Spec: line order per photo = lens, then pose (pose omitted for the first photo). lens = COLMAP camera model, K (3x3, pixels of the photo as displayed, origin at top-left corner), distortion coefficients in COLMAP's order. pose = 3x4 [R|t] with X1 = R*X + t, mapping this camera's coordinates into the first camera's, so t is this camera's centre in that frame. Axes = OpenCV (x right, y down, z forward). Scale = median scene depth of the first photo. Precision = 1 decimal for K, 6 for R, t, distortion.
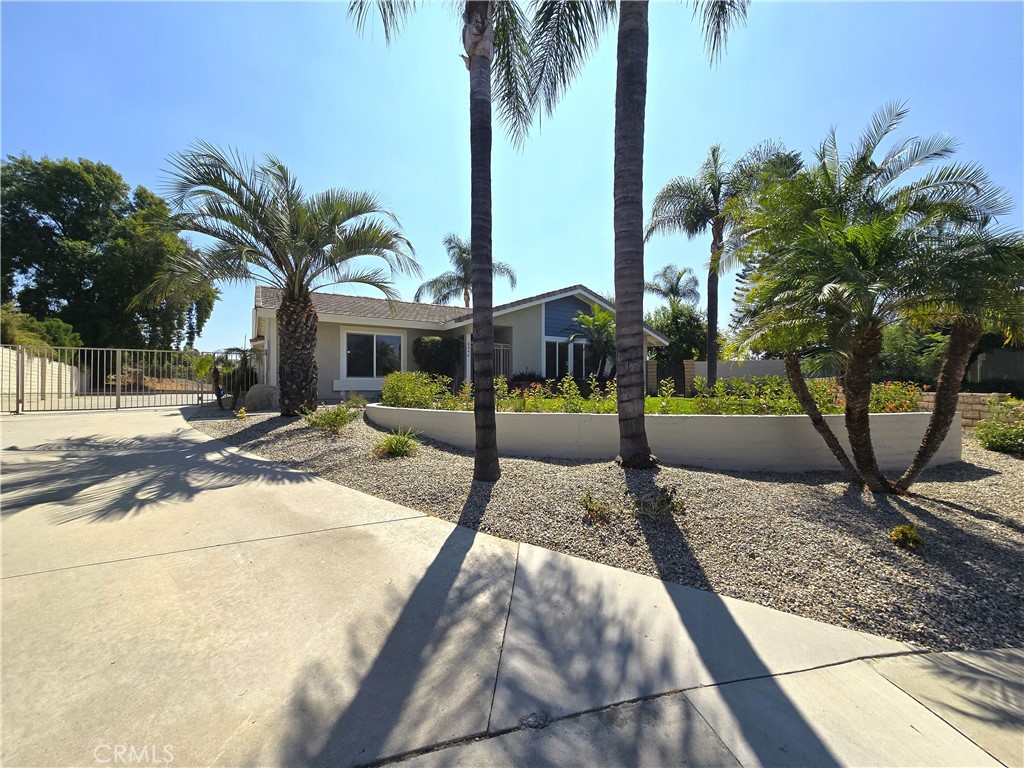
lens RADIAL K [[420.2, 0, 515.5], [0, 420.2, 385.8], [0, 0, 1]] dist [0.002546, 0.002167]
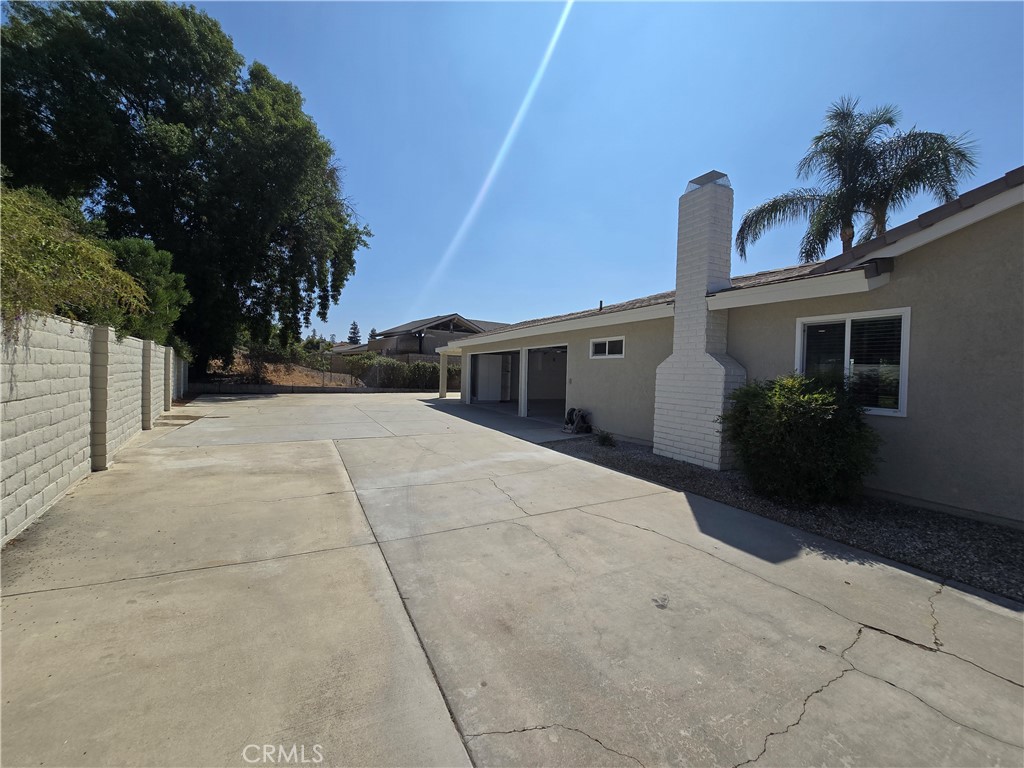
lens RADIAL K [[420.2, 0, 516.8], [0, 420.2, 385.1], [0, 0, 1]] dist [0.002546, 0.002167]
pose [[0.994964, 0.034303, -0.094185, -0.422003], [-0.031127, 0.998903, 0.034992, -0.022433], [0.095282, -0.031884, 0.994940, 0.388831]]
